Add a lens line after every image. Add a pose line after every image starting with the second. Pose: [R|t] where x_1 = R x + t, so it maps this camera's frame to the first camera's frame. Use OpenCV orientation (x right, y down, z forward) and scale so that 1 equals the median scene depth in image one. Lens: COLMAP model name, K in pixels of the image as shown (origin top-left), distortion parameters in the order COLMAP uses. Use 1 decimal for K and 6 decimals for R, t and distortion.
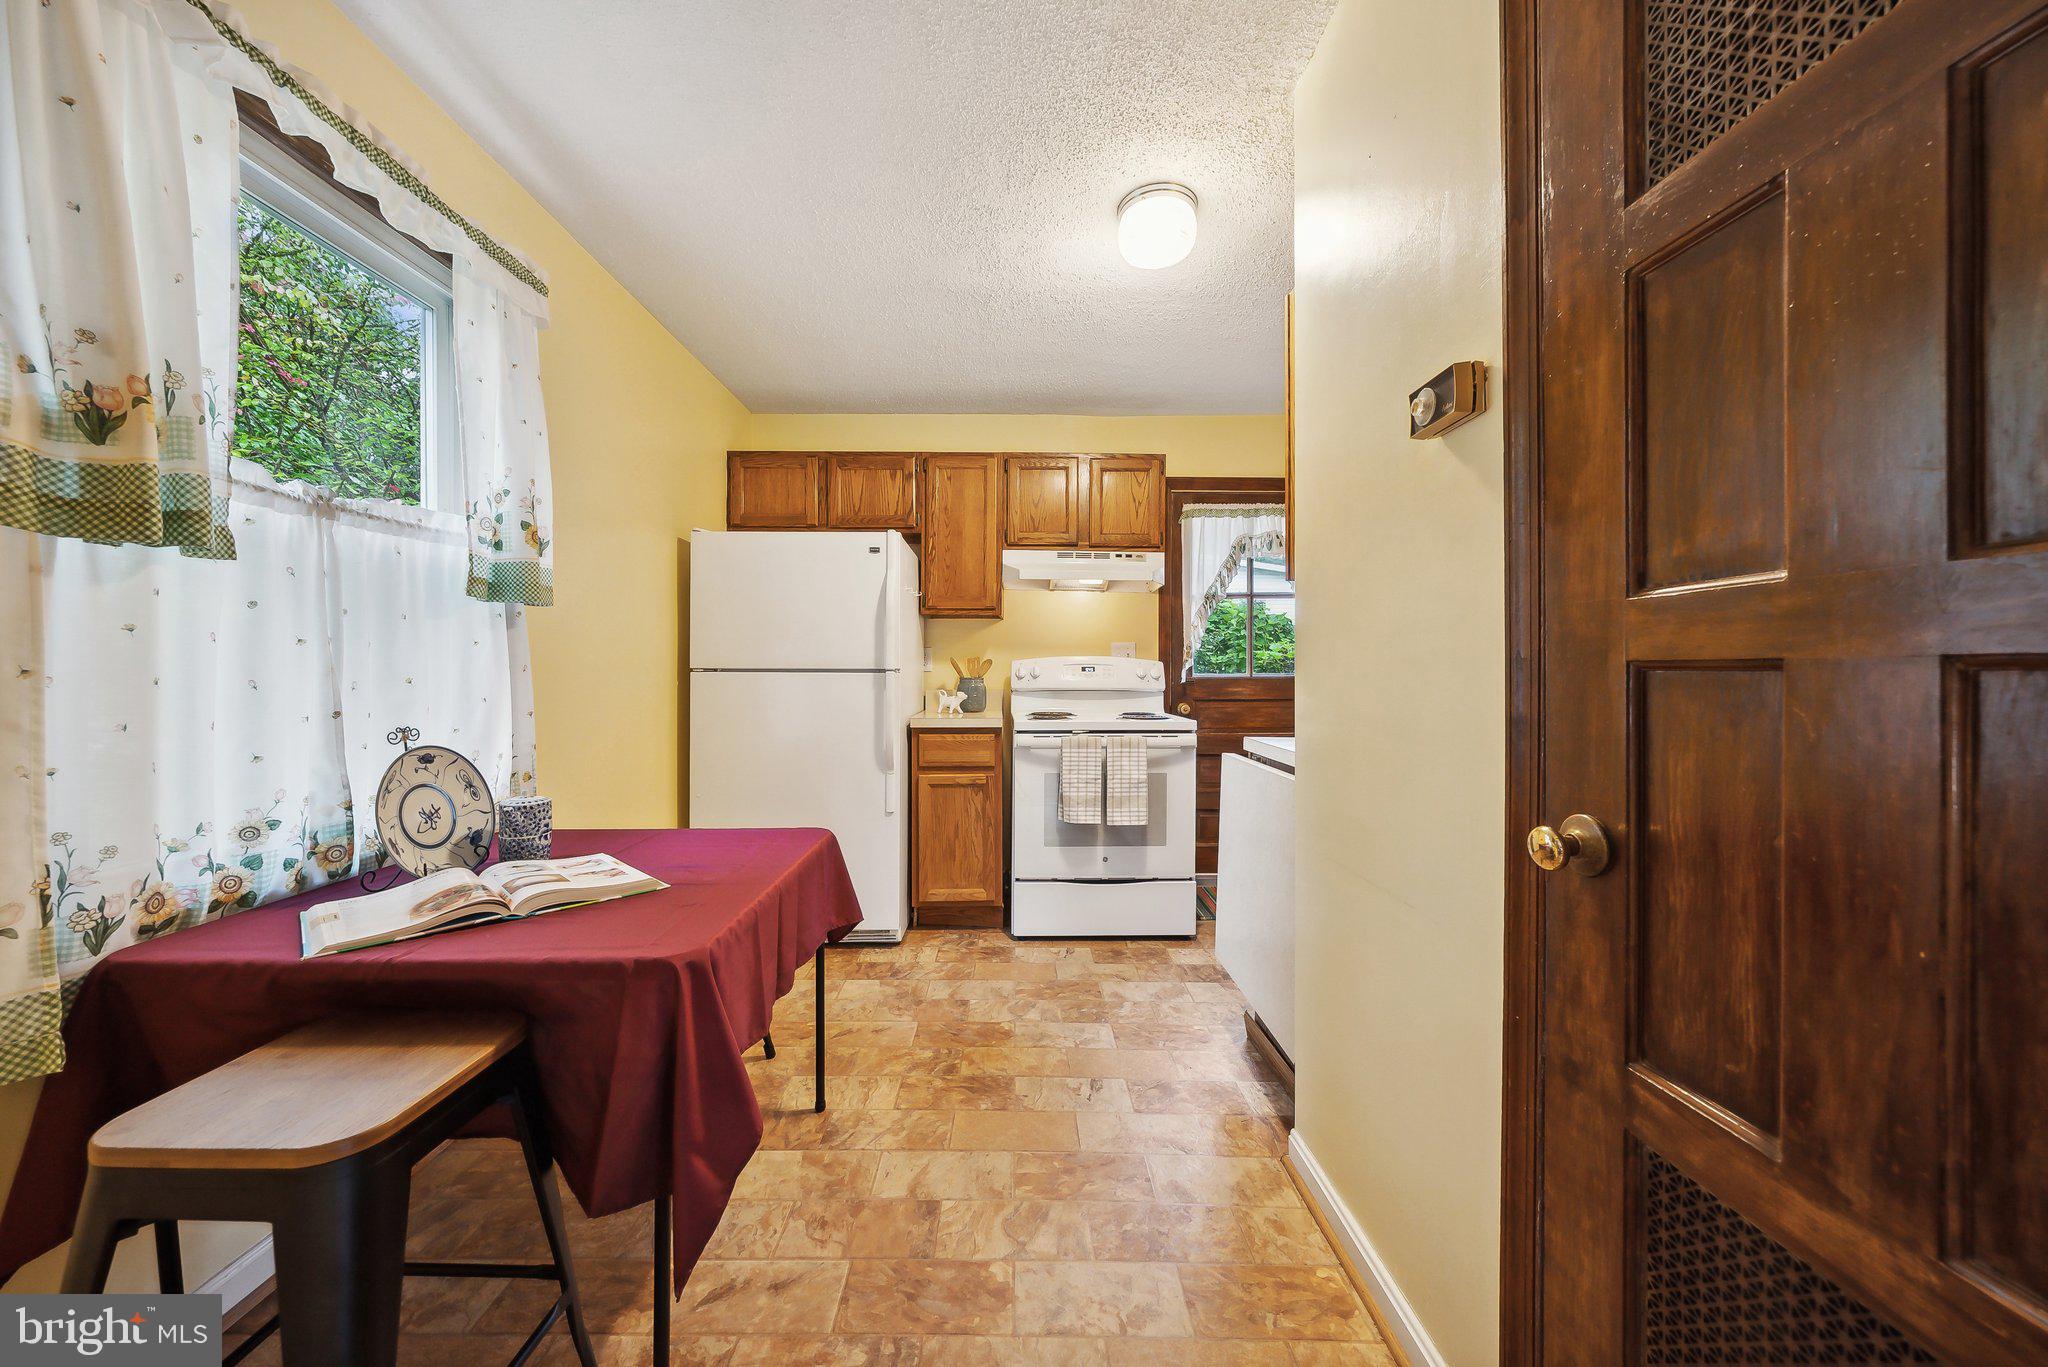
lens RADIAL K [[716.4, 0, 1025.3], [0, 716.4, 677.1], [0, 0, 1]] dist [-0.001462, 0.000364]
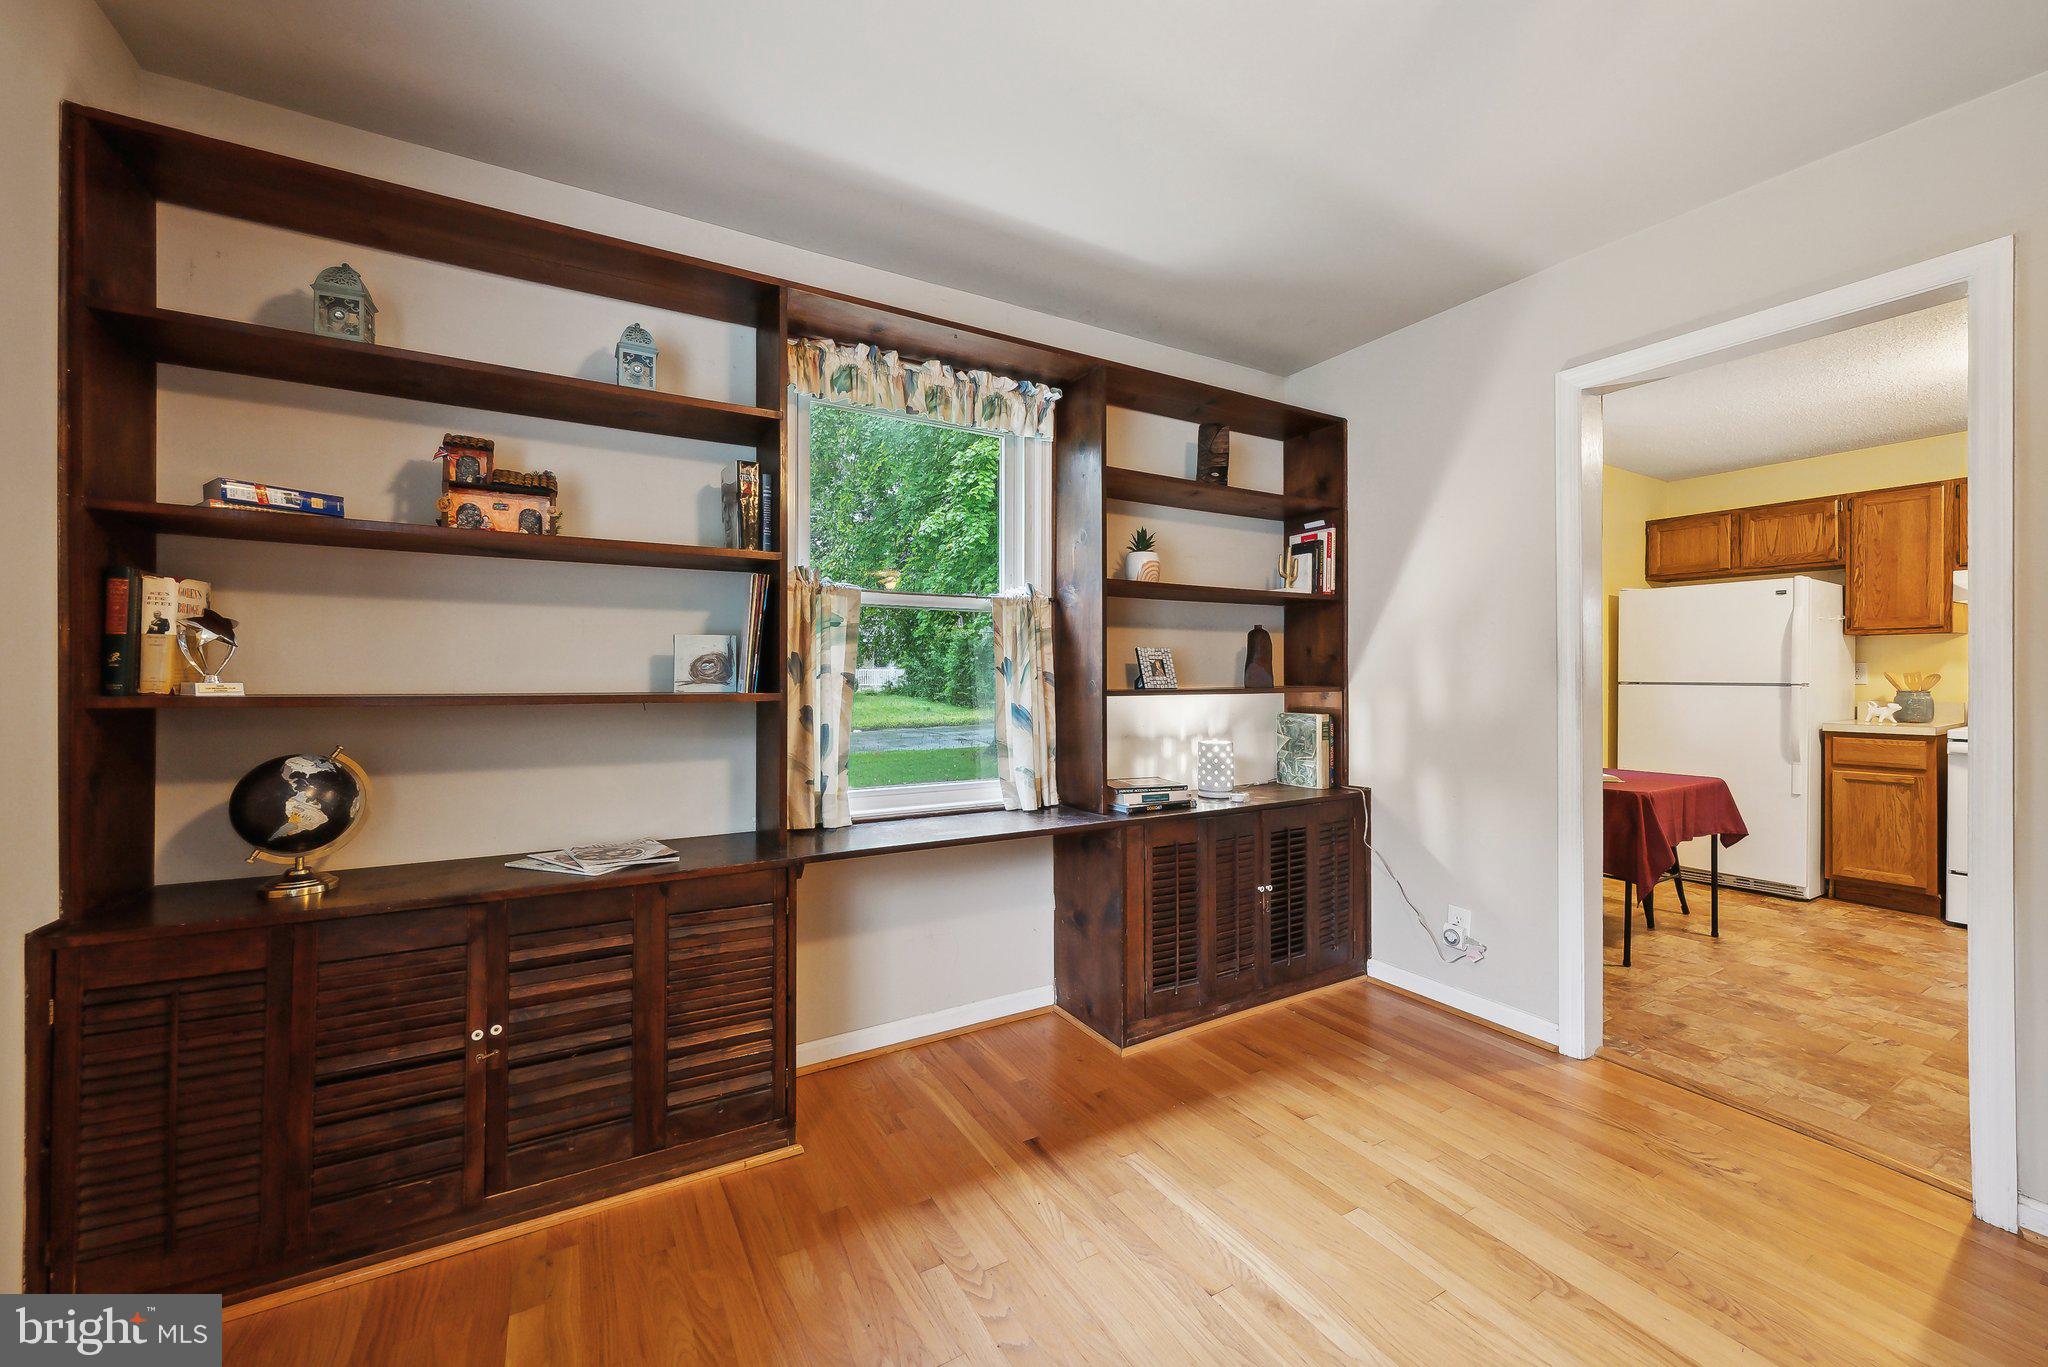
lens RADIAL K [[796.3, 0, 1020.2], [0, 796.3, 673.3], [0, 0, 1]] dist [0.003113, -0.000122]
pose [[0.503197, 0.000025, -0.864172, 0.423998], [-0.005018, 0.999983, -0.002893, -0.022253], [0.864157, 0.005792, 0.503189, -1.130889]]
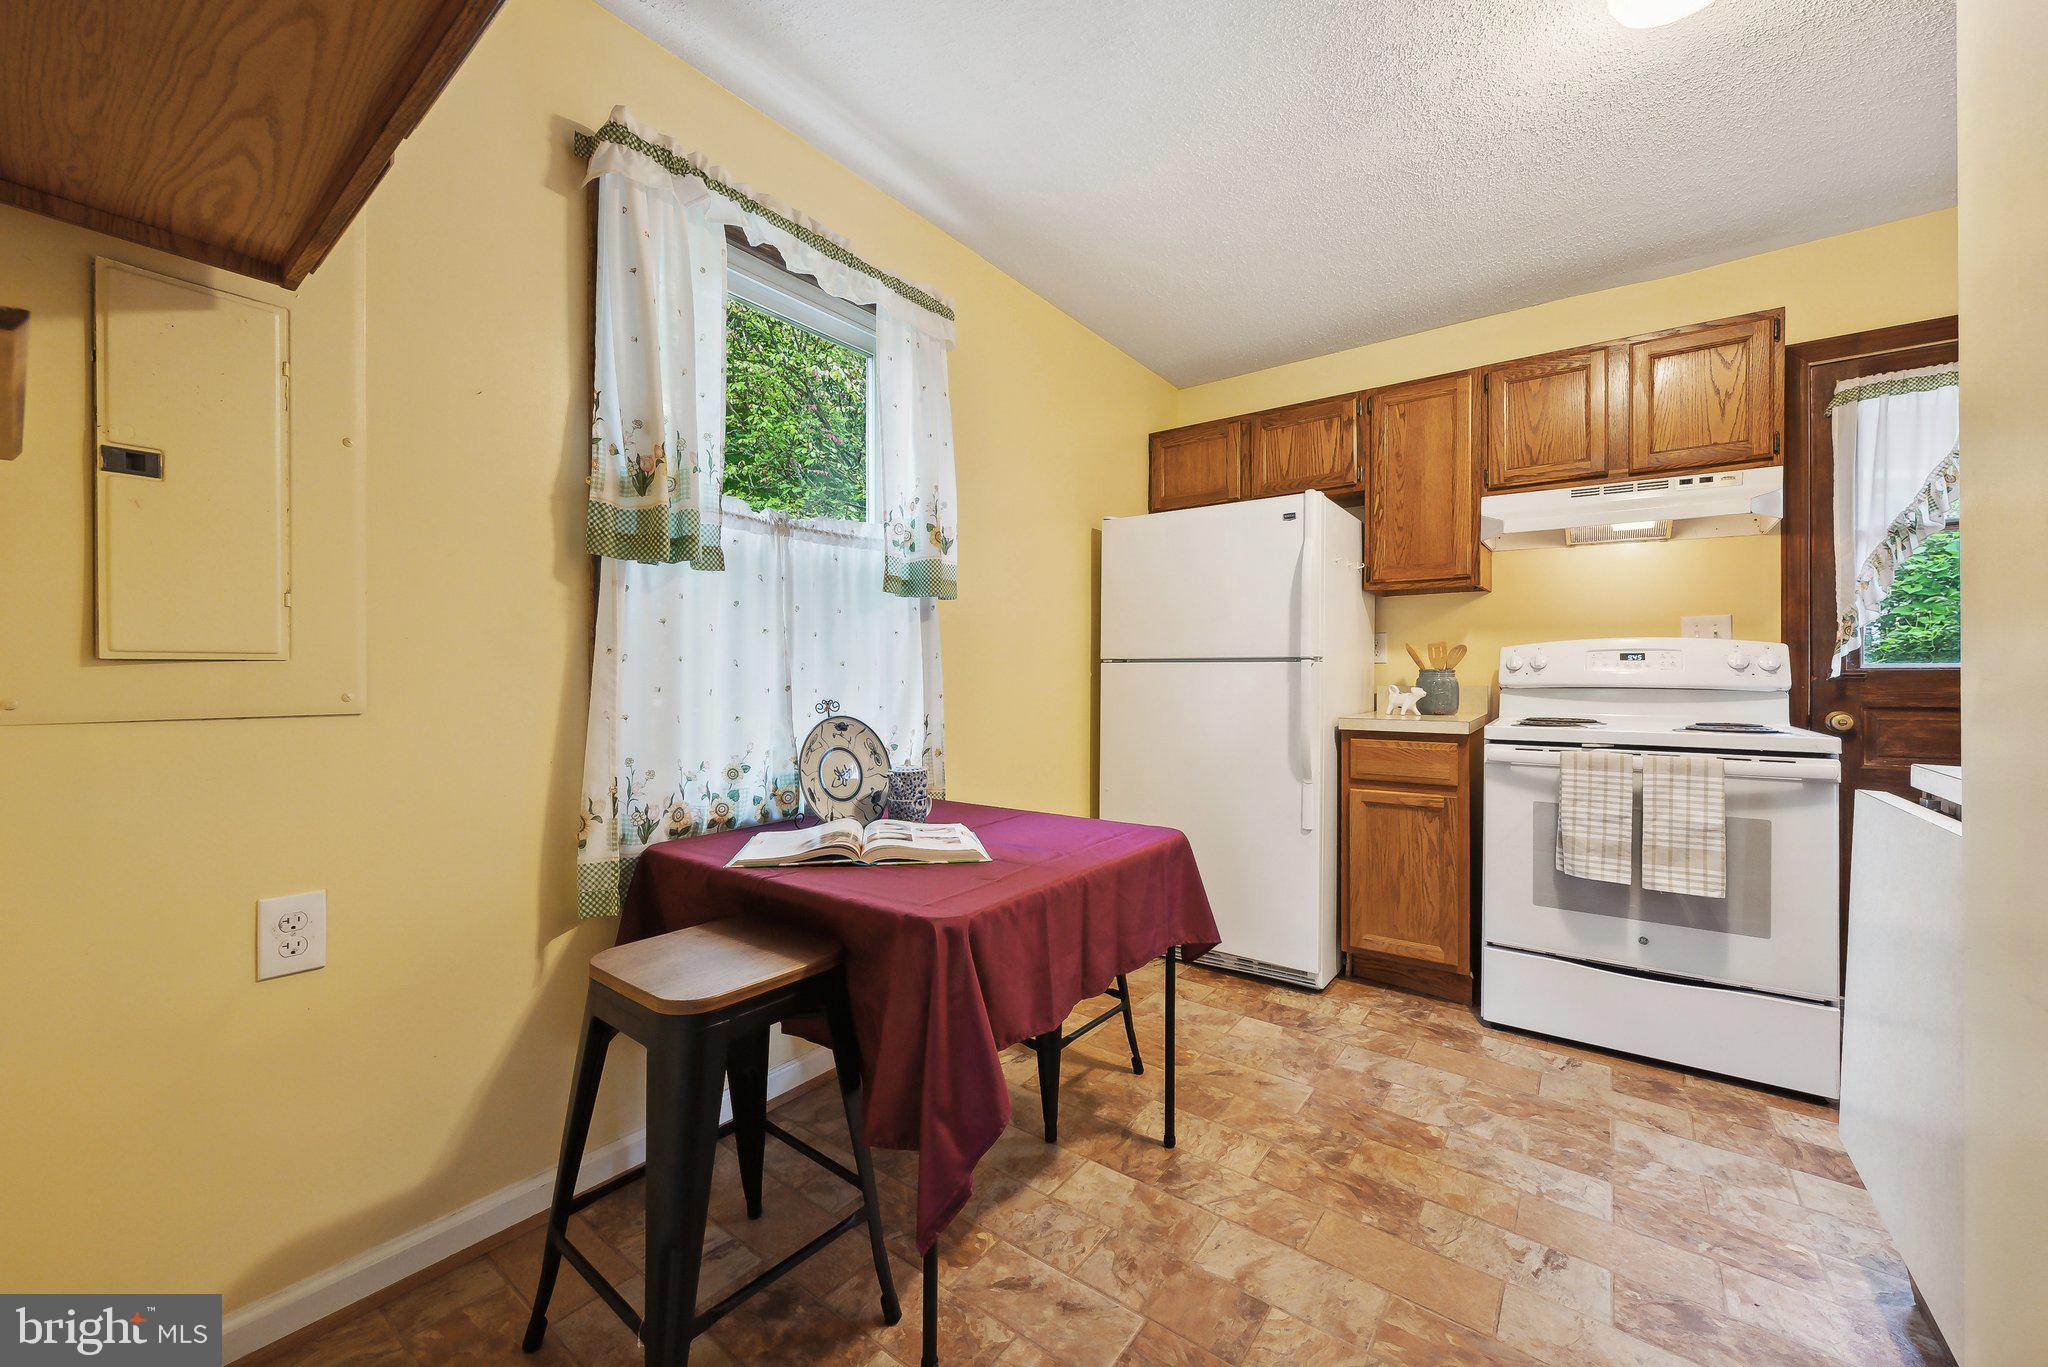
lens RADIAL K [[796.3, 0, 1009.9], [0, 796.3, 672.7], [0, 0, 1]] dist [0.003113, -0.000122]
pose [[0.791006, -0.001355, -0.611807, 0.125183], [-0.005166, 0.999947, -0.008893, 0.020367], [0.611787, 0.010195, 0.790957, 0.068364]]
